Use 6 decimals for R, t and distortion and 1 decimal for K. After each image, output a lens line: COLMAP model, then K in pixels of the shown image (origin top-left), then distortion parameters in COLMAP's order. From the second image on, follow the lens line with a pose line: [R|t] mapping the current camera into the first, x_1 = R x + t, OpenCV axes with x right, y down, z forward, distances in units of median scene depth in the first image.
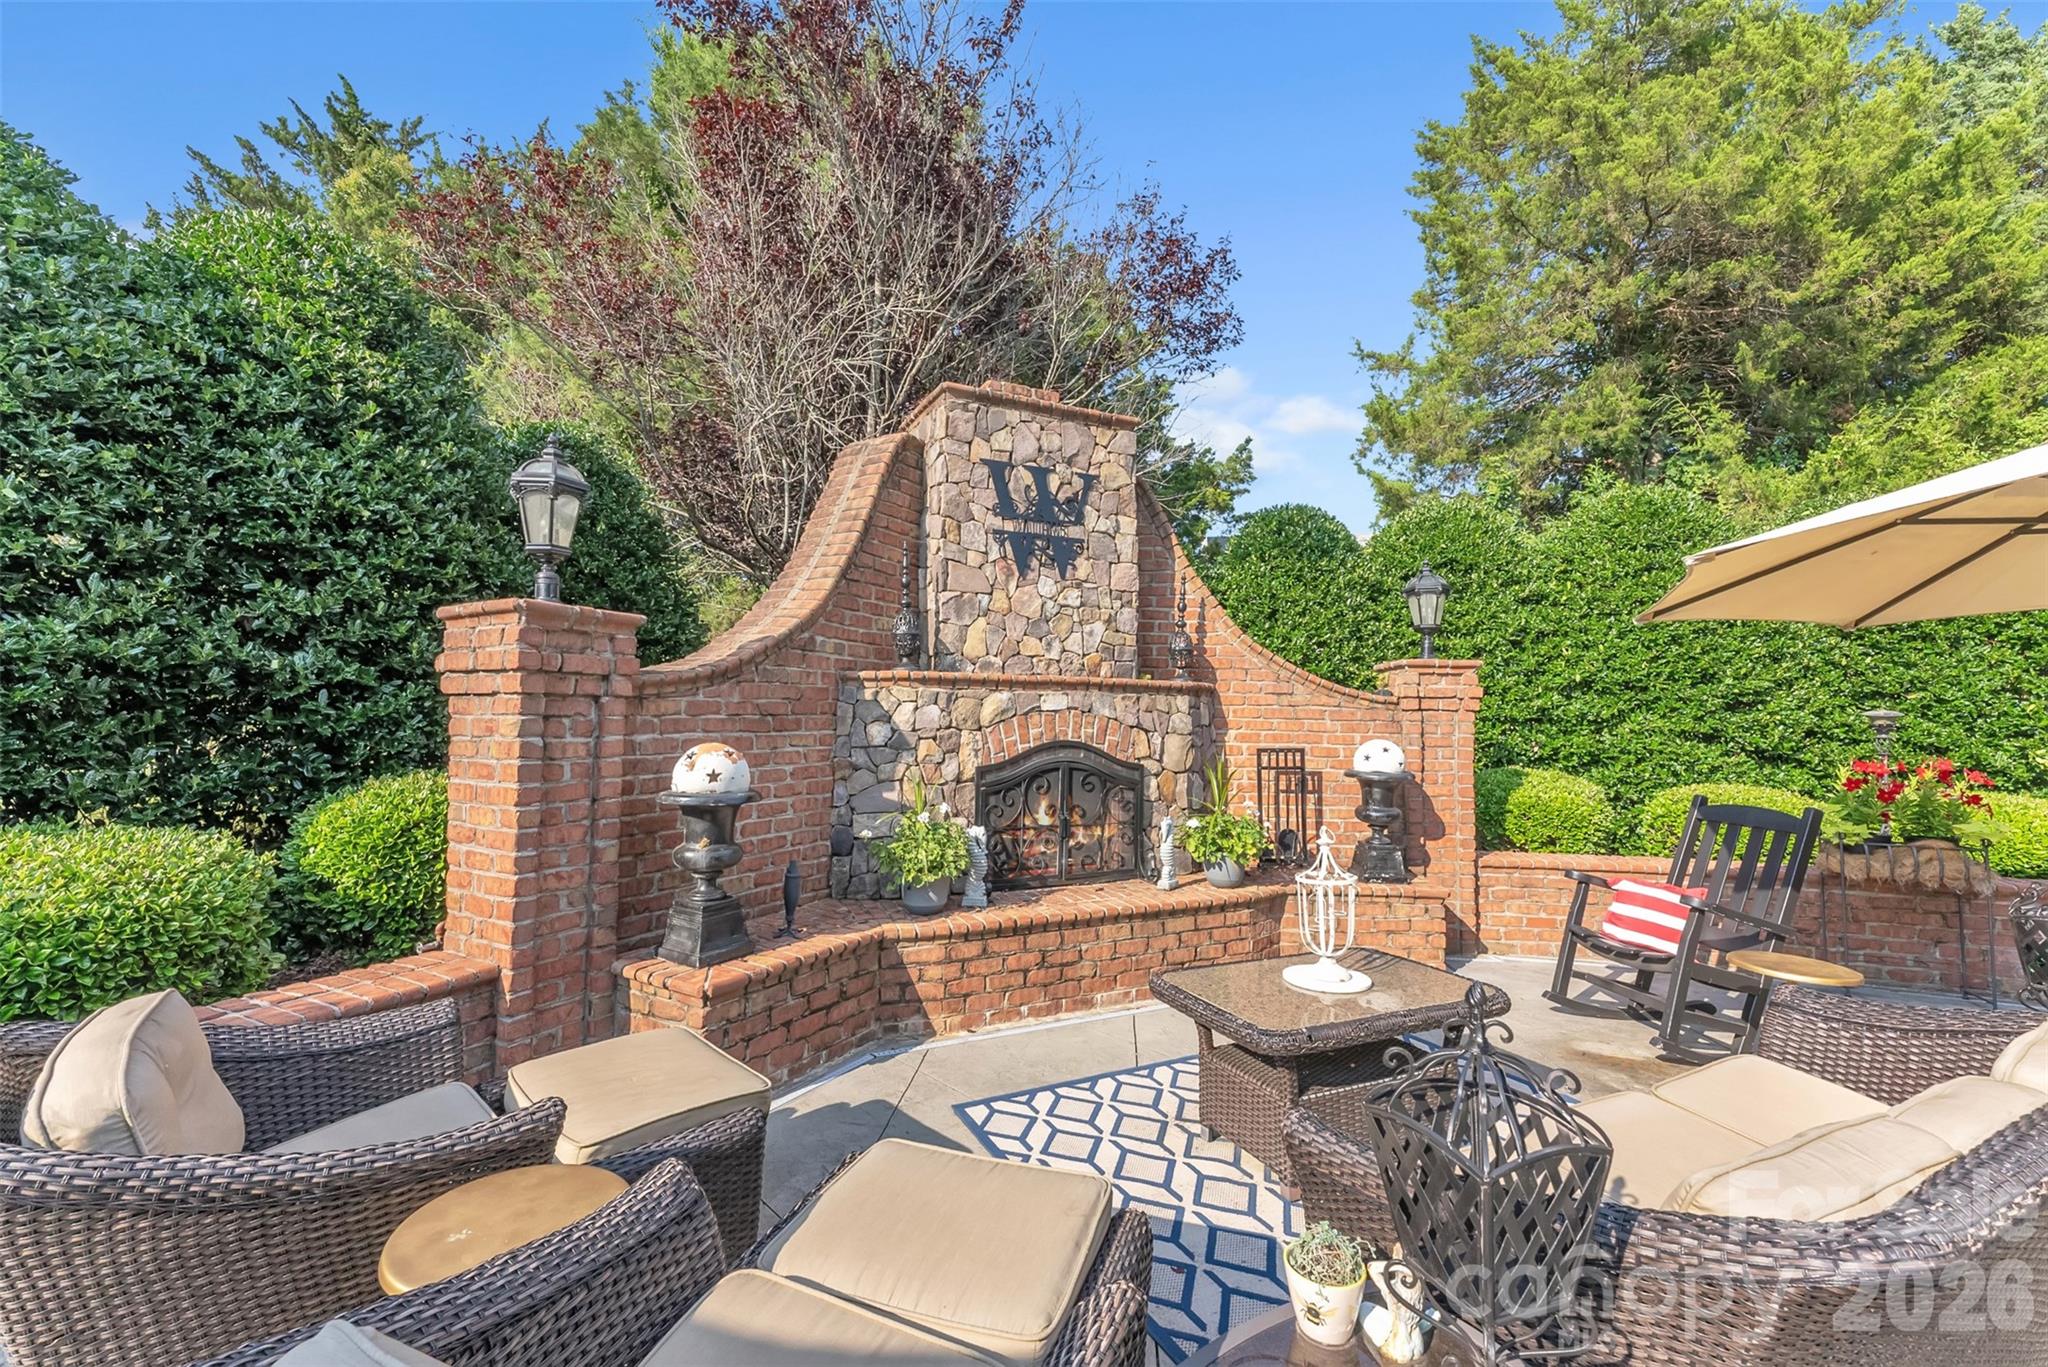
lens RADIAL K [[826.9, 0, 1024.0], [0, 826.9, 683.5], [0, 0, 1]] dist [-0.000068, 0.000152]
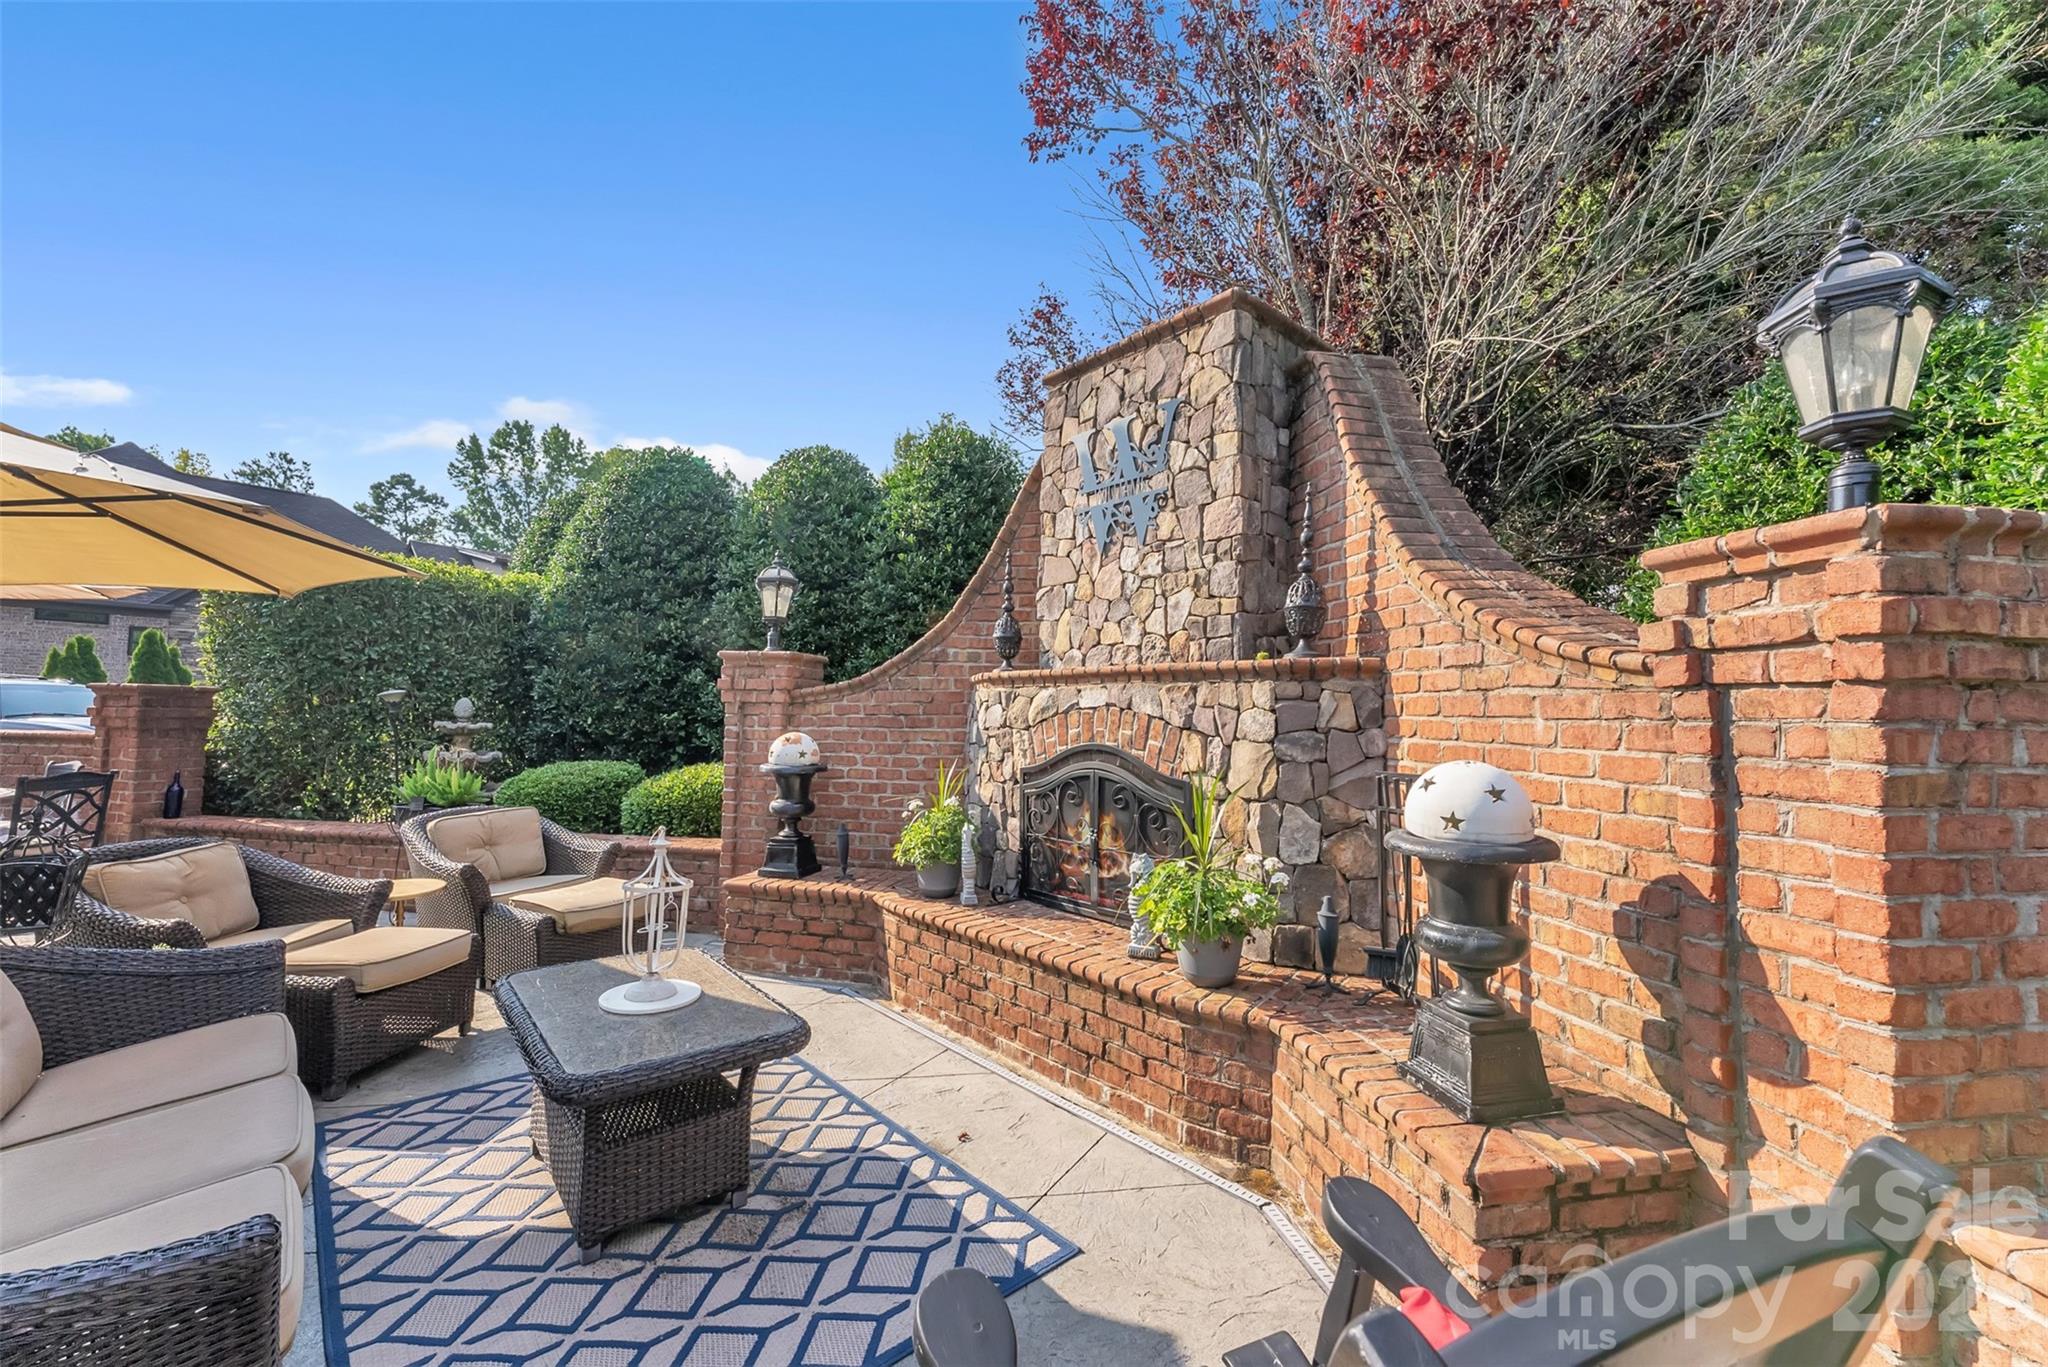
lens RADIAL K [[826.9, 0, 1024.0], [0, 826.9, 683.5], [0, 0, 1]] dist [-0.000068, 0.000152]
pose [[0.270090, -0.048938, -0.961590, 0.790976], [0.029728, 0.998655, -0.042474, 0.039830], [0.962376, -0.017114, 0.271182, 0.673767]]
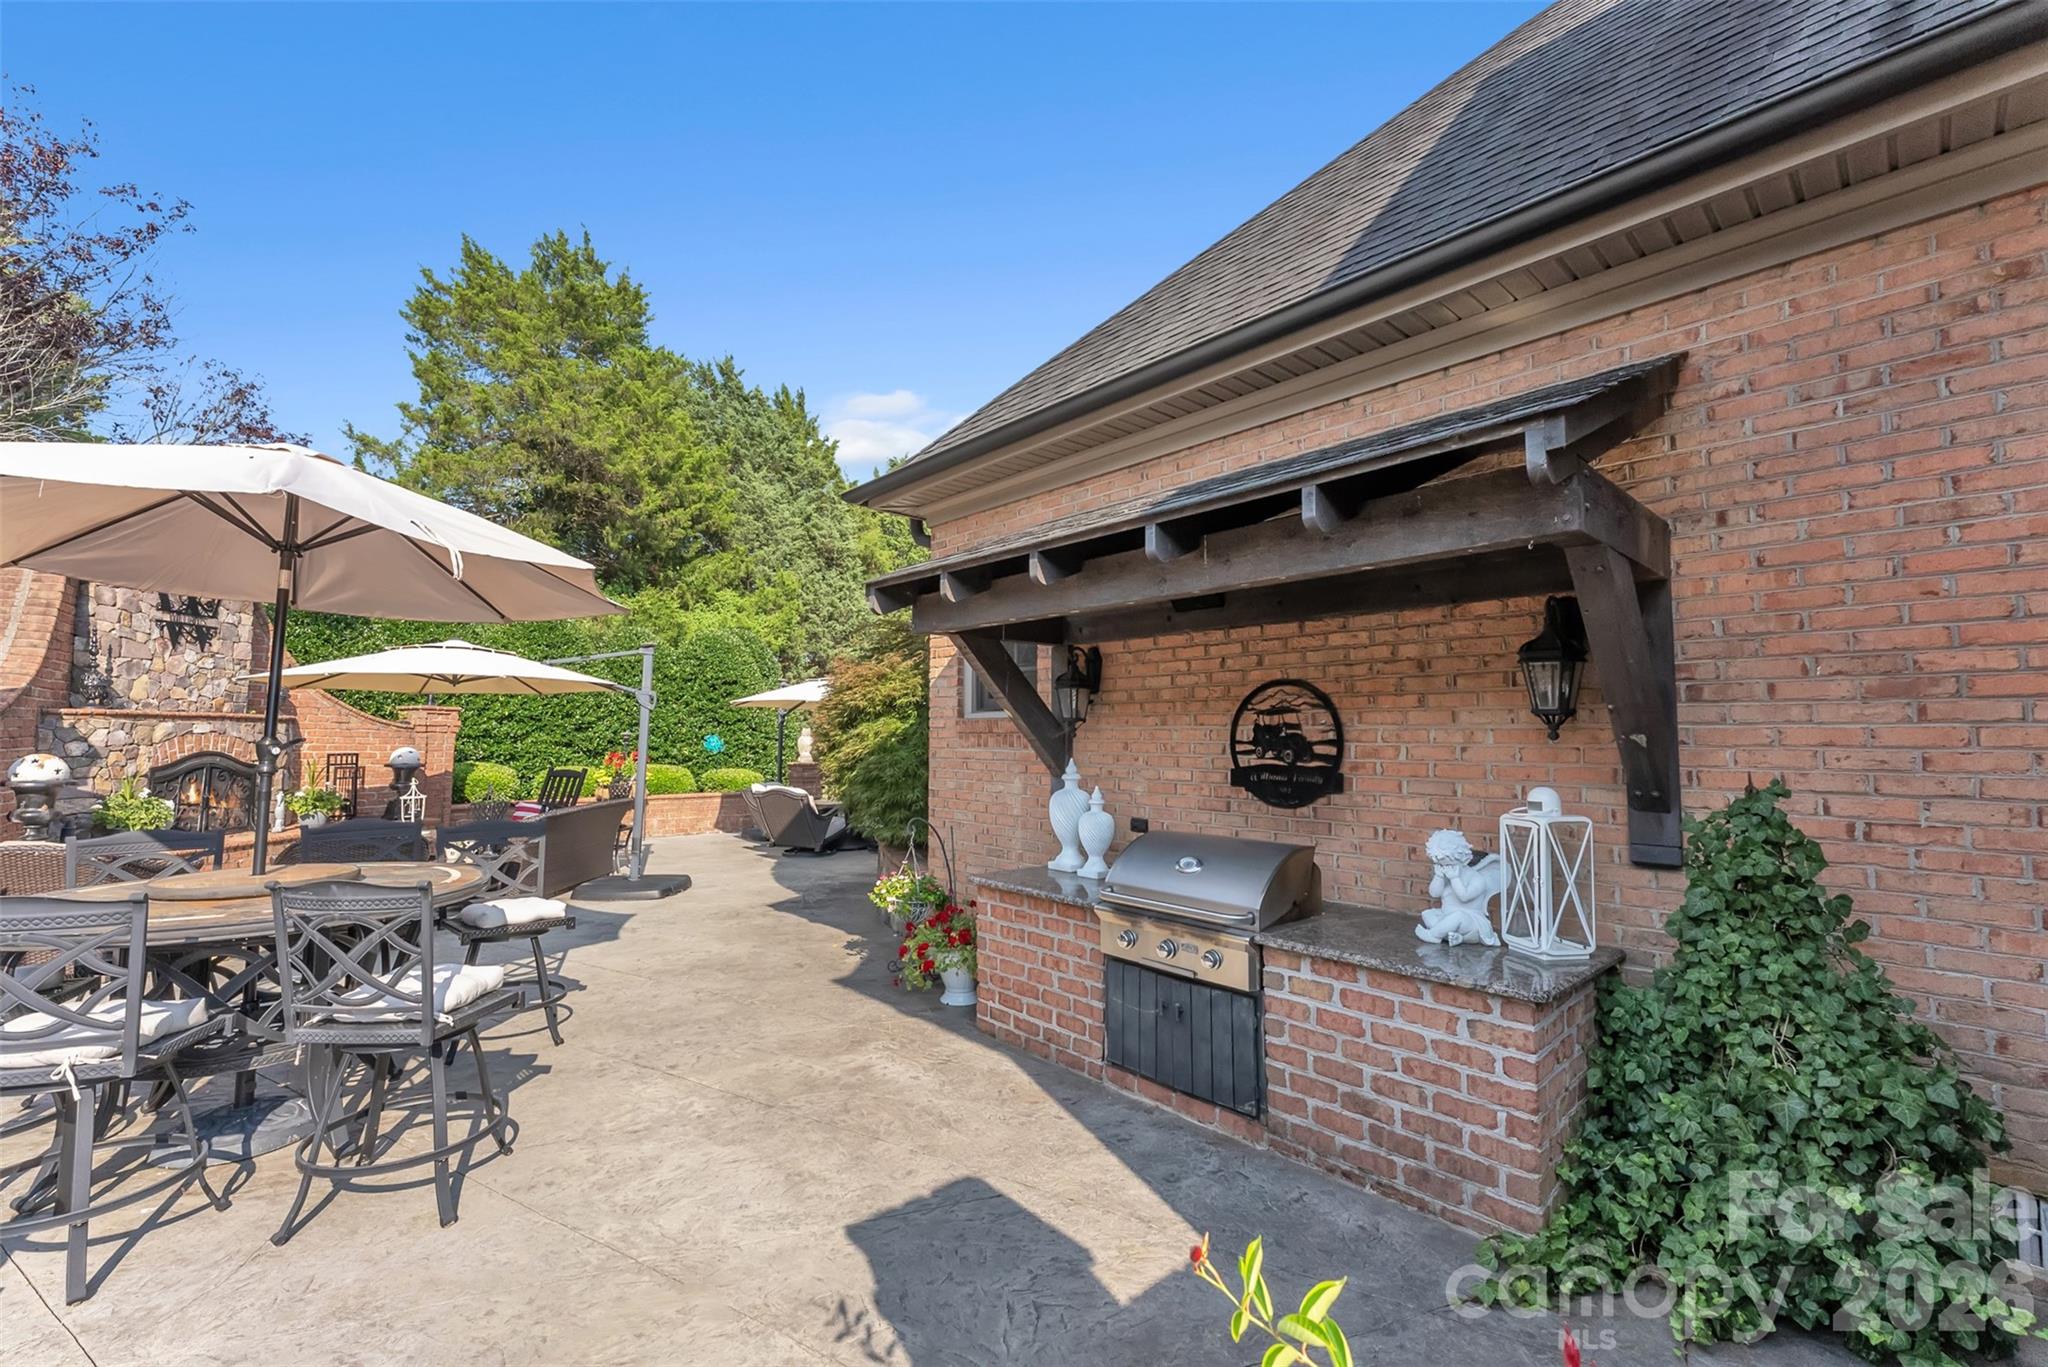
lens RADIAL K [[848.0, 0, 1024.0], [0, 848.0, 683.5], [0, 0, 1]] dist [0.001183, 0.000299]
pose [[0.417307, 0.052448, 0.907251, -0.795131], [-0.043261, 0.998348, -0.037815, -0.071398], [-0.907735, -0.023468, 0.418887, -1.171838]]
